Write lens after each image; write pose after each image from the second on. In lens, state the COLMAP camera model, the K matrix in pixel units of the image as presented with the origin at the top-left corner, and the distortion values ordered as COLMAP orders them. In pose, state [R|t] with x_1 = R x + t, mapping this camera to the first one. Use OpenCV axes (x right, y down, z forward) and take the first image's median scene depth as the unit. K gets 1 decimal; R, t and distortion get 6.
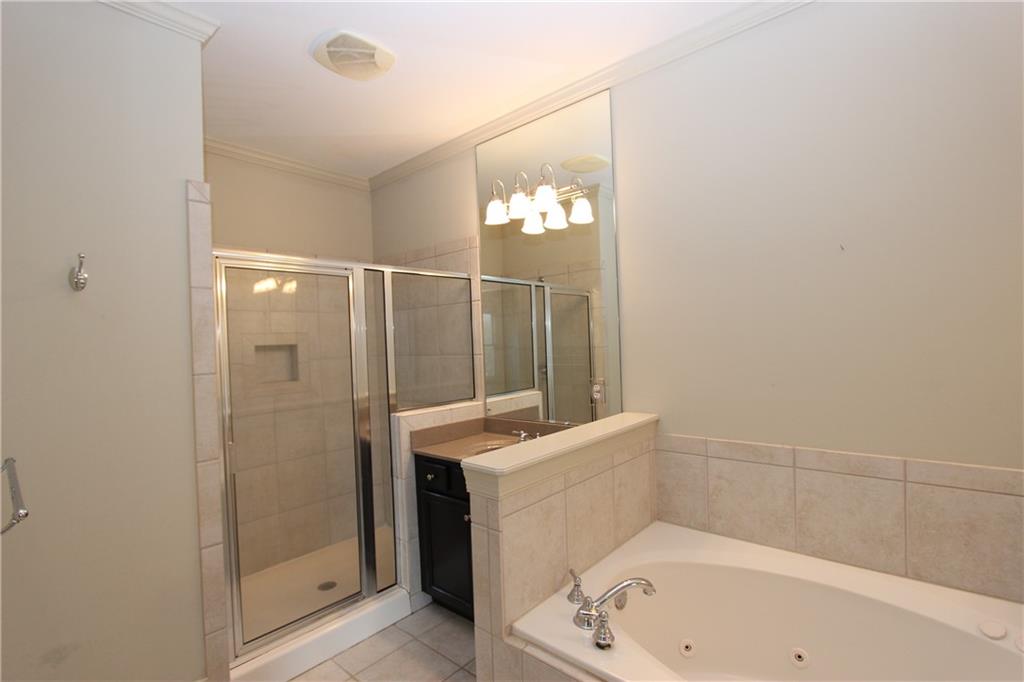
lens RADIAL K [[472.8, 0, 515.1], [0, 472.8, 346.0], [0, 0, 1]] dist [-0.025181, 0.006797]
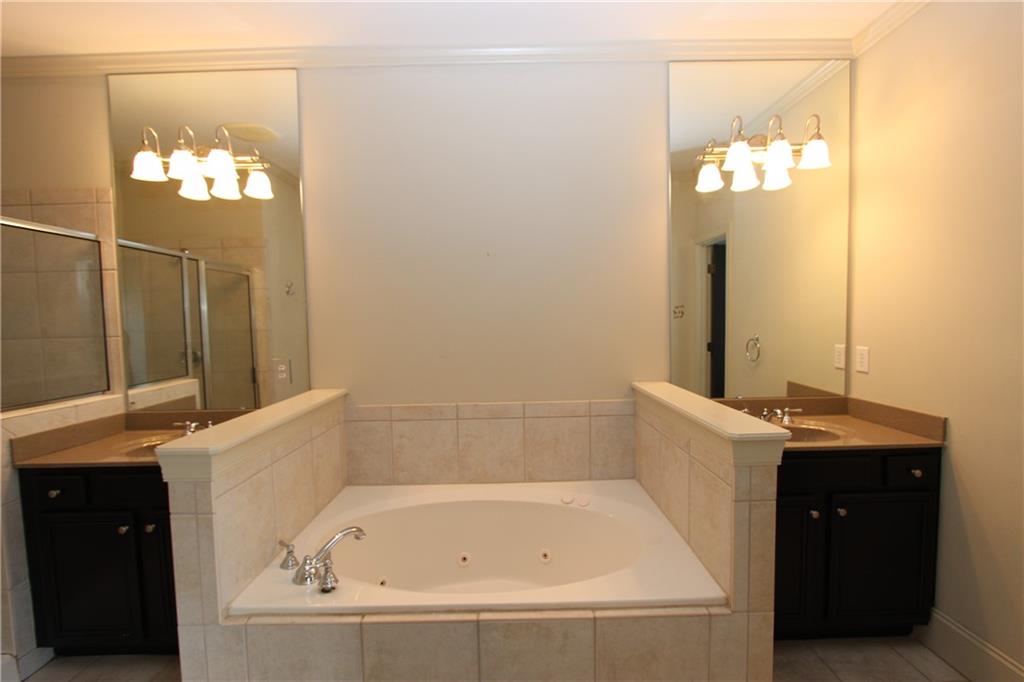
lens RADIAL K [[472.8, 0, 515.1], [0, 472.8, 346.0], [0, 0, 1]] dist [-0.025181, 0.006797]
pose [[0.747362, -0.015586, 0.664234, -0.112158], [-0.000887, 0.999701, 0.024455, 0.016870], [-0.664416, -0.018865, 0.747124, -0.062157]]
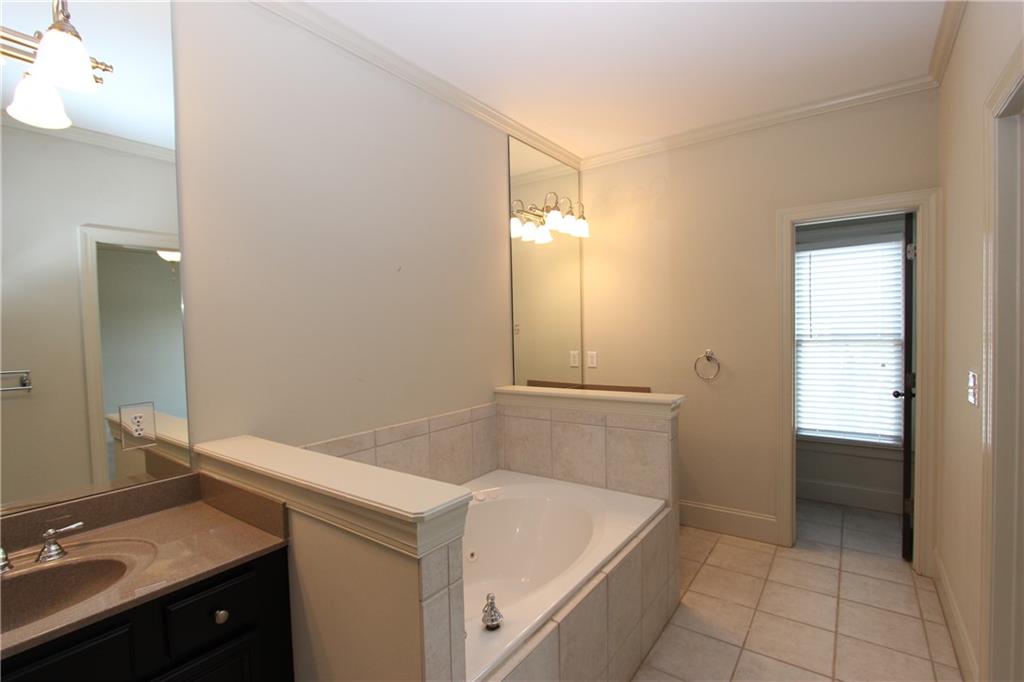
lens RADIAL K [[472.8, 0, 515.1], [0, 472.8, 346.0], [0, 0, 1]] dist [-0.025181, 0.006797]
pose [[-0.089392, 0.002630, 0.995993, -0.451192], [0.037064, 0.999313, 0.000688, 0.012723], [-0.995307, 0.036977, -0.089428, 0.546121]]
